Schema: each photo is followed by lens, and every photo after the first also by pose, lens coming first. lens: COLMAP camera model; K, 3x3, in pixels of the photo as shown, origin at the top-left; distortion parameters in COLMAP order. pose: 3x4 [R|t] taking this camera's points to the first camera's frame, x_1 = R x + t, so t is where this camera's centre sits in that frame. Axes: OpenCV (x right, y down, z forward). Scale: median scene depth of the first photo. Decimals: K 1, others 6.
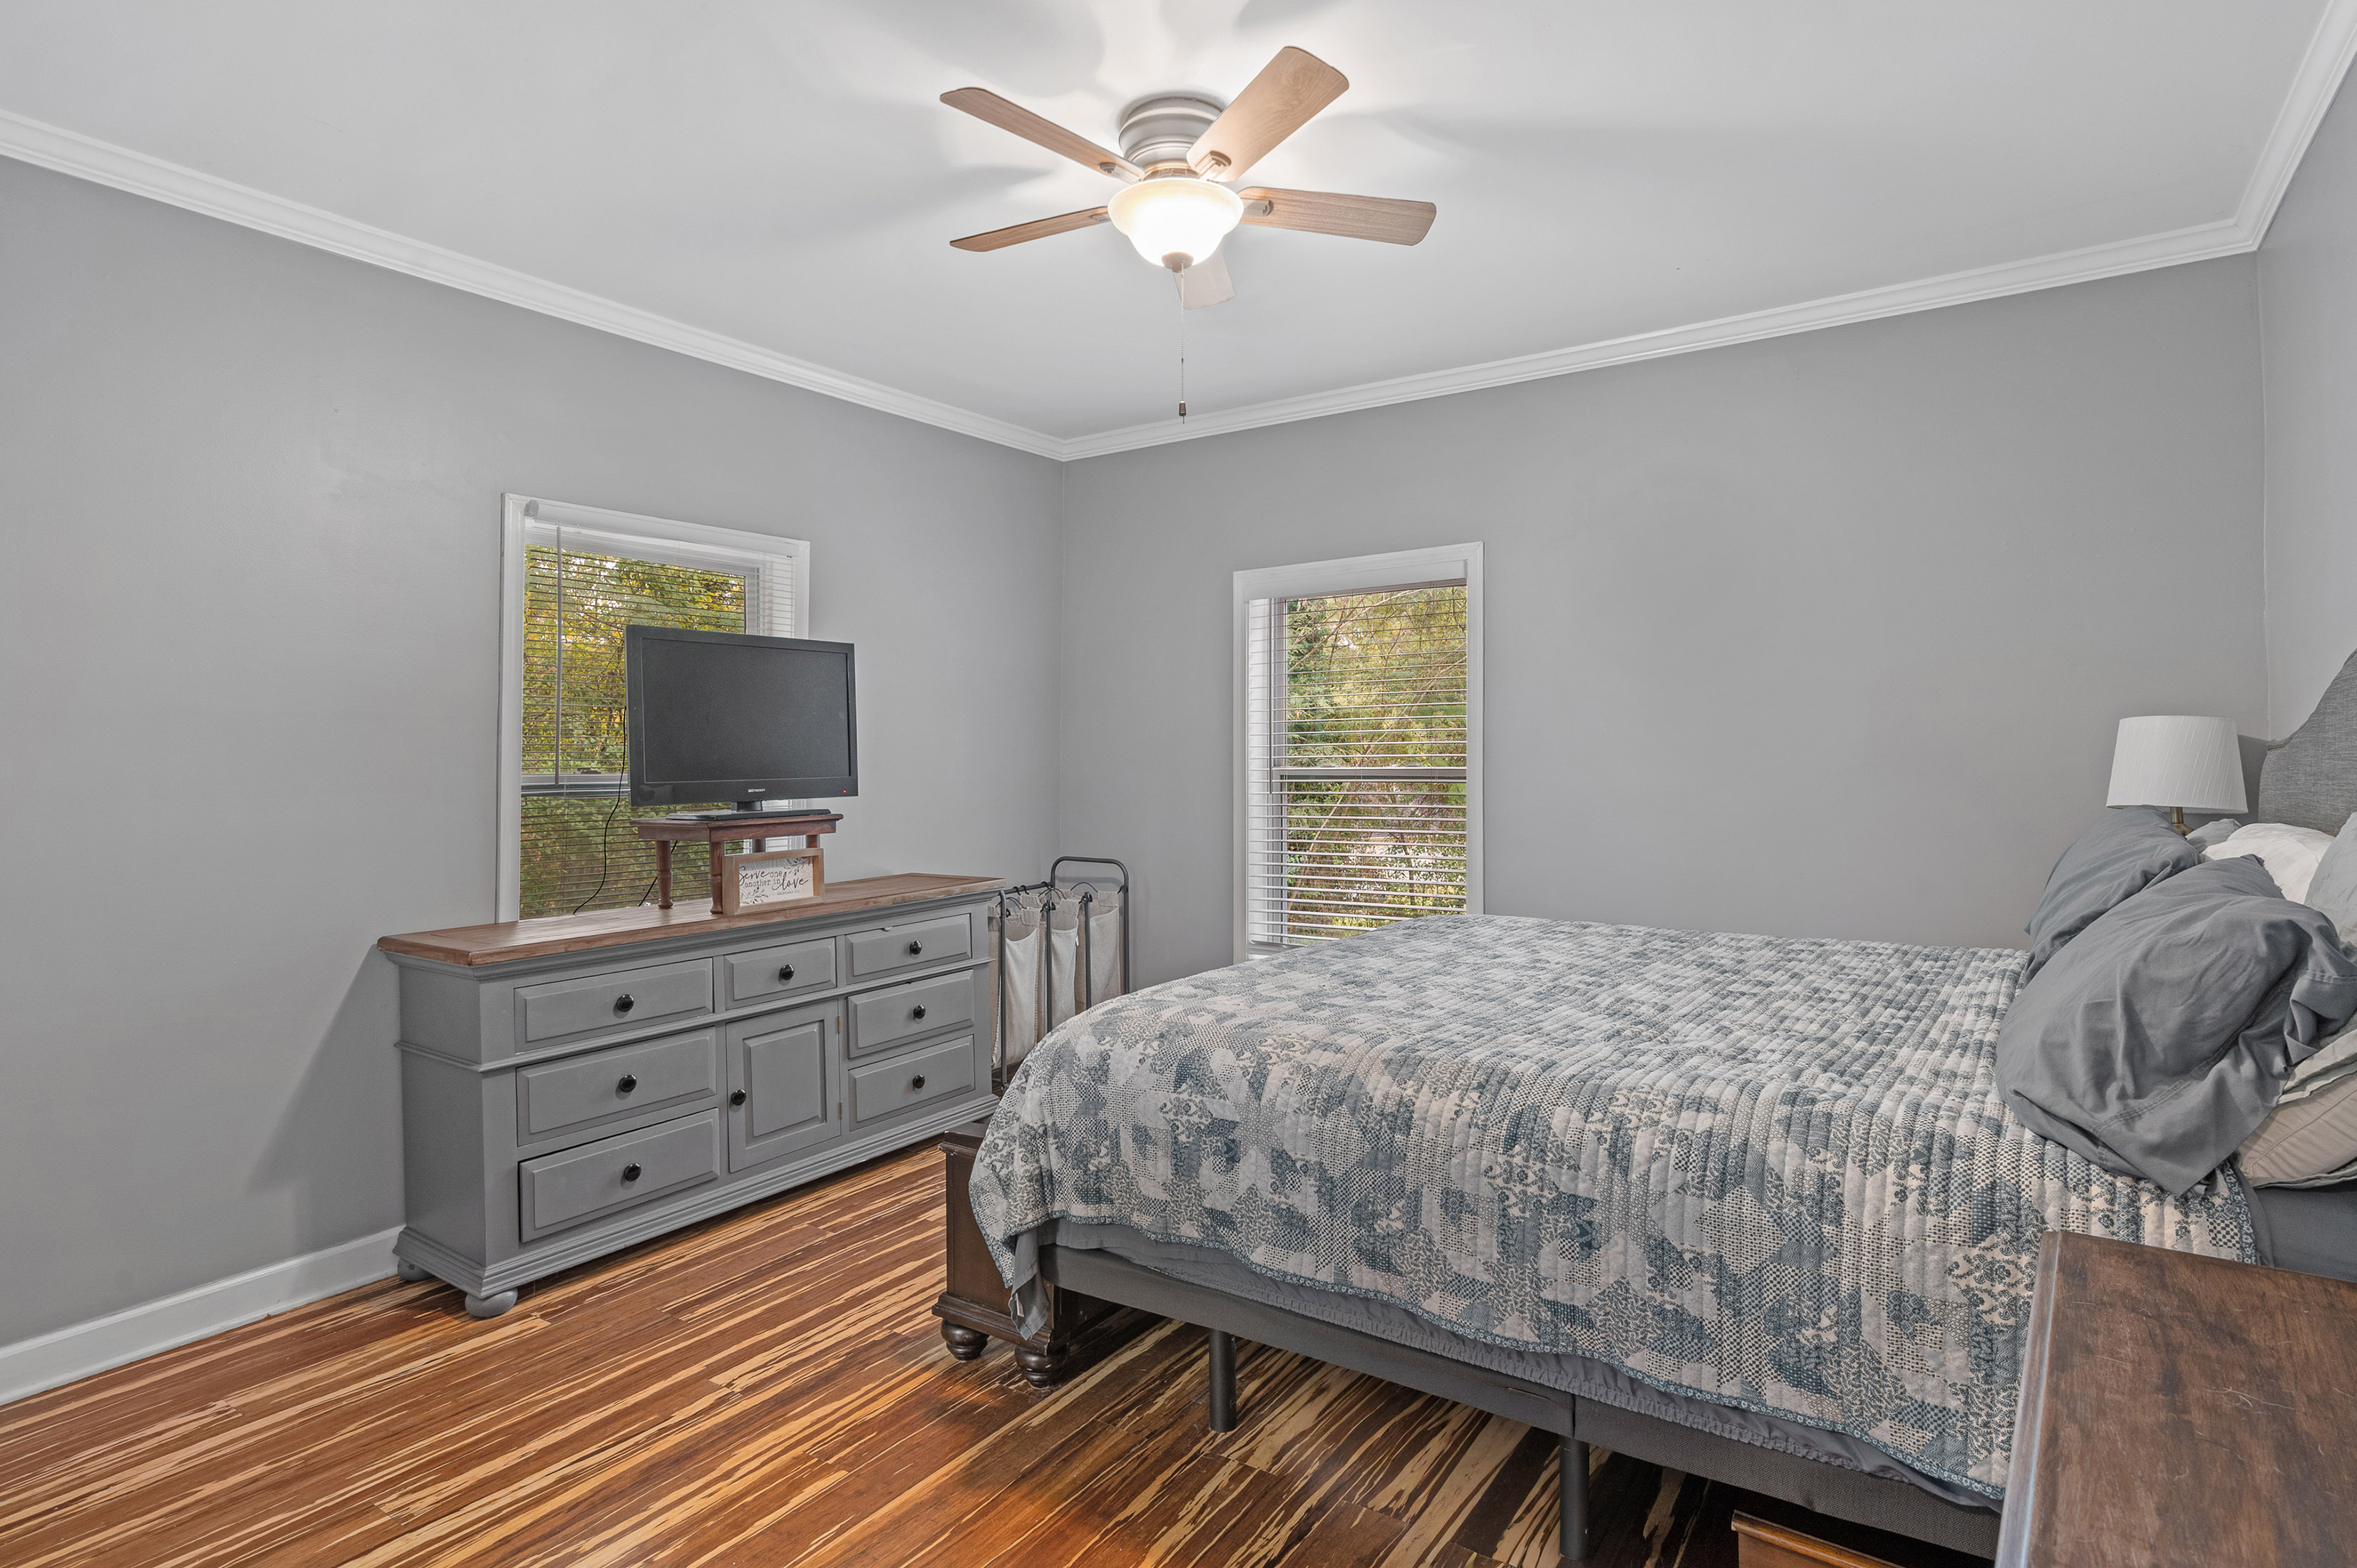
lens RADIAL K [[1157.7, 0, 1184.0], [0, 1157.7, 798.0], [0, 0, 1]] dist [-0.007501, -0.001134]
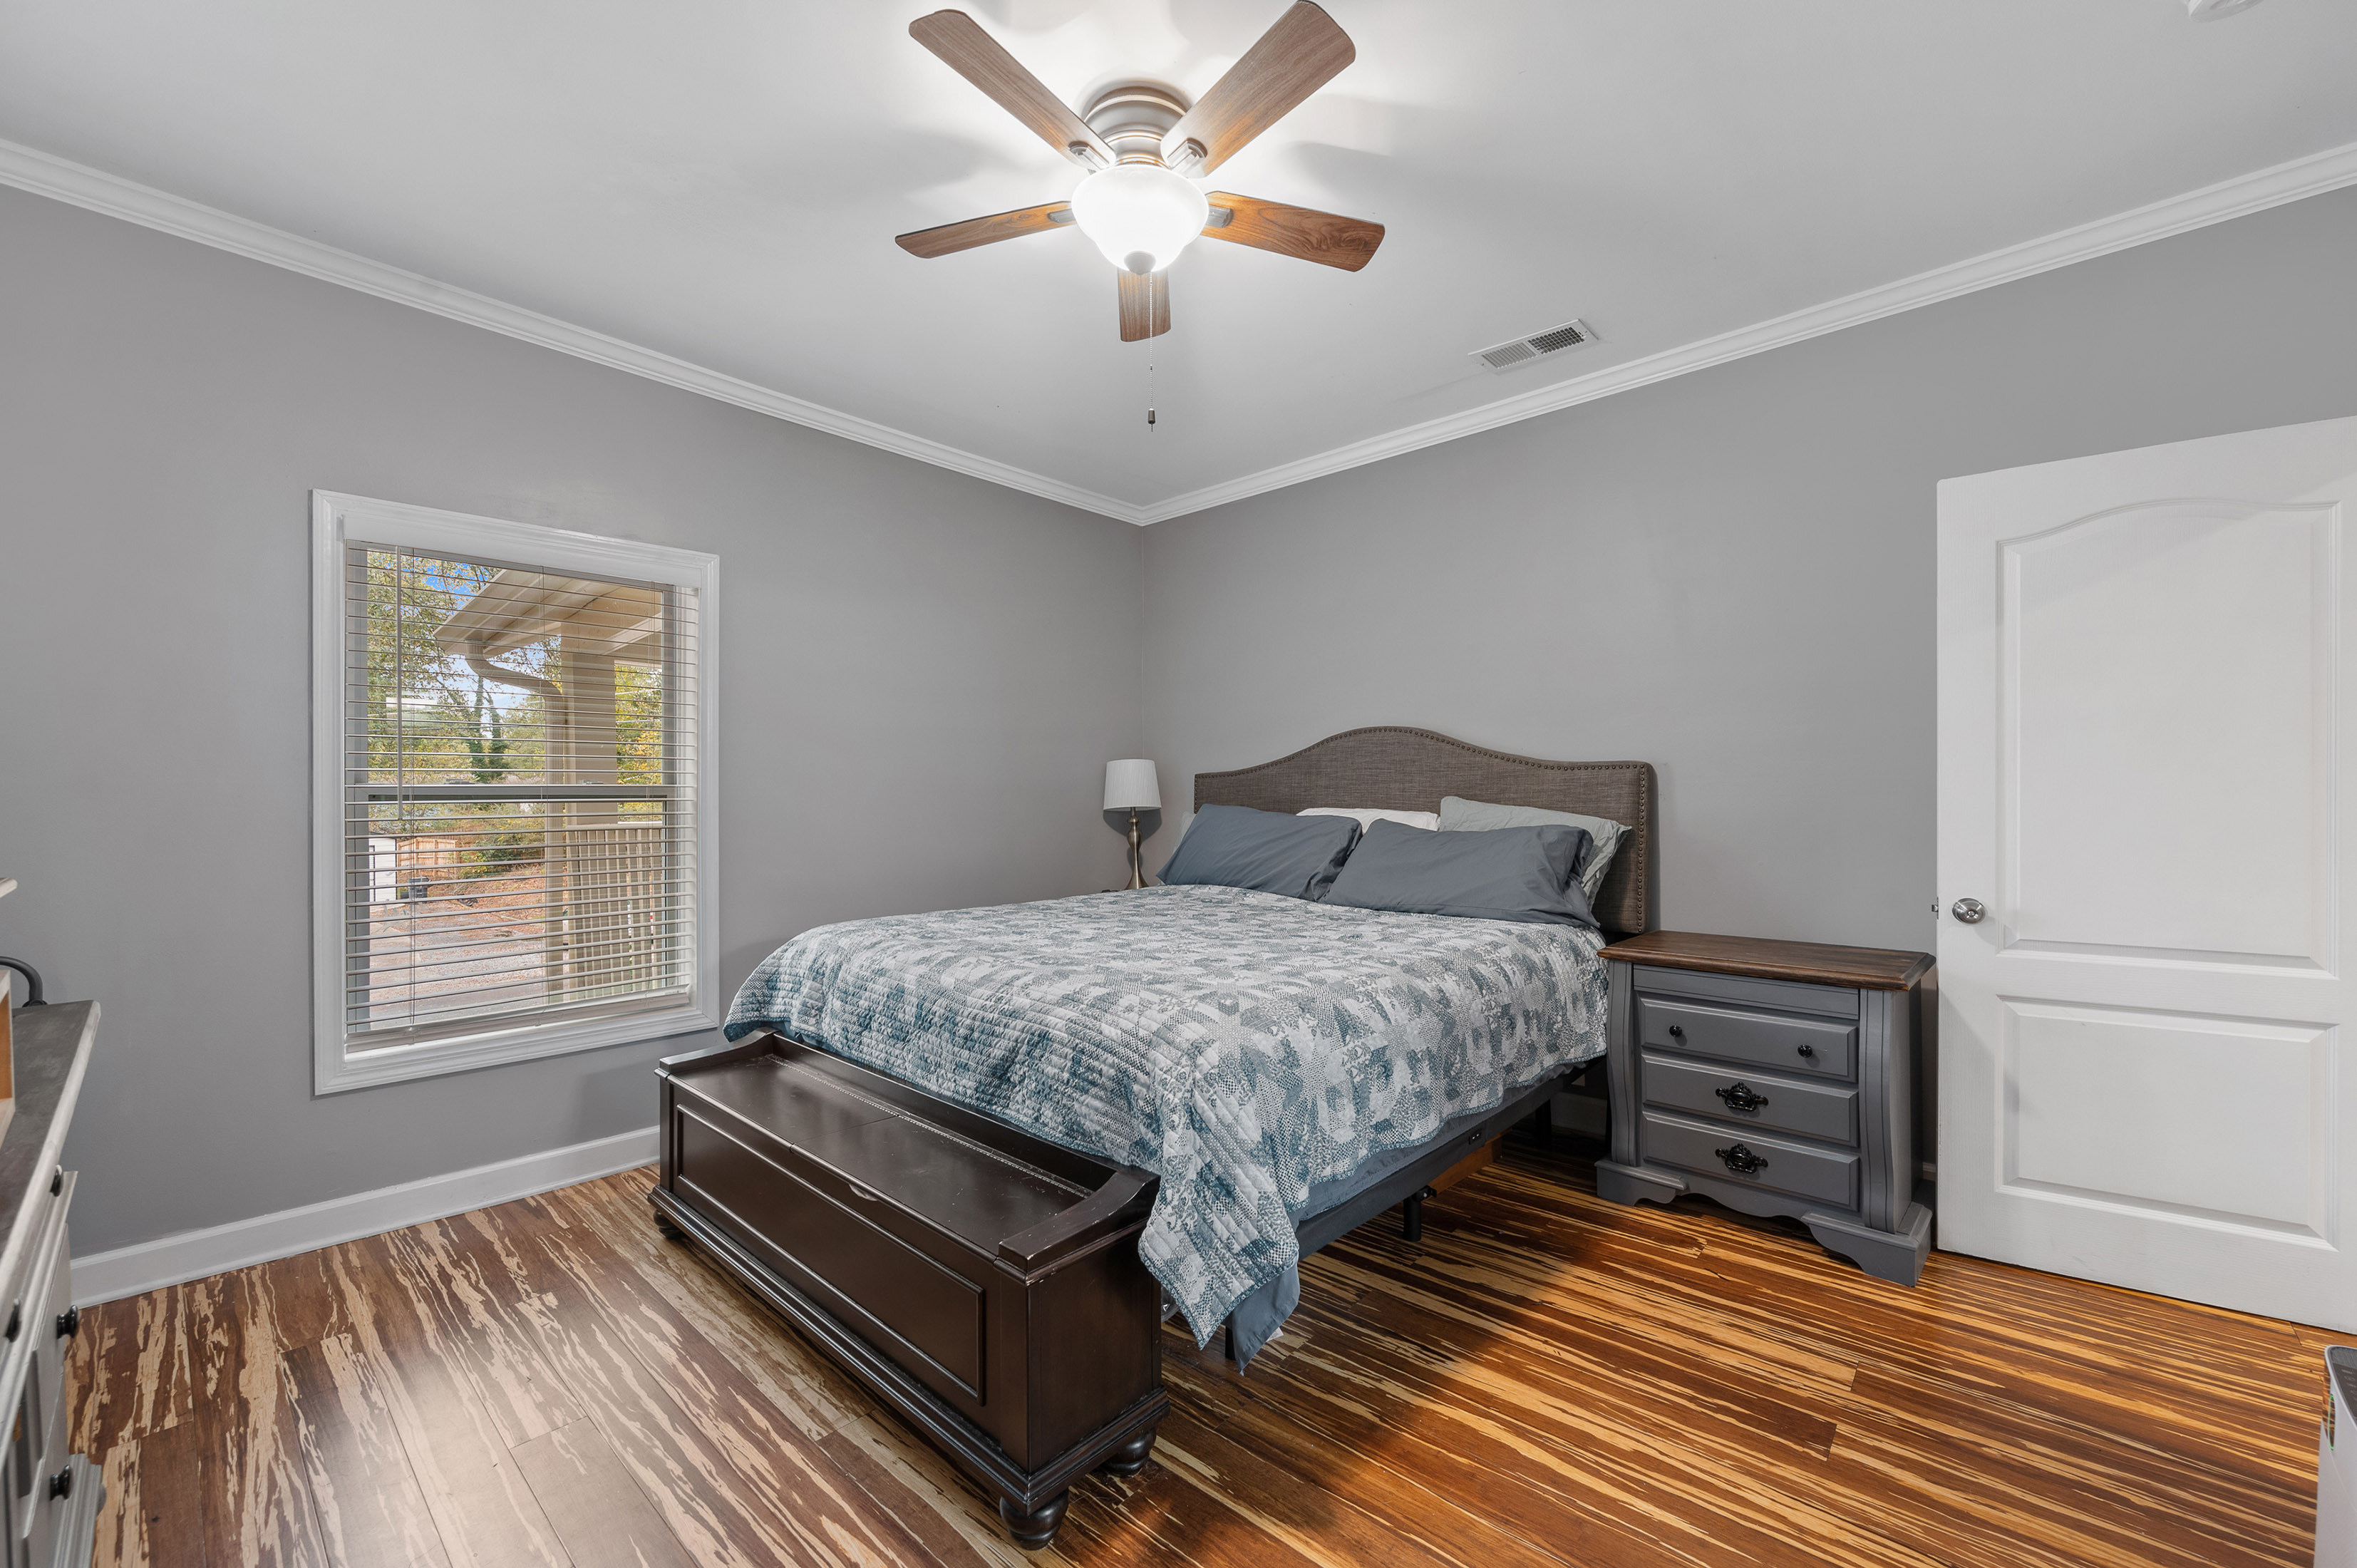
lens RADIAL K [[935.6, 0, 1173.6], [0, 935.6, 788.4], [0, 0, 1]] dist [-0.000449, 0.000001]
pose [[0.170507, 0.002360, 0.985354, -1.036169], [0.034704, 0.999362, -0.008399, -0.014563], [-0.984745, 0.035628, 0.170316, 1.028897]]
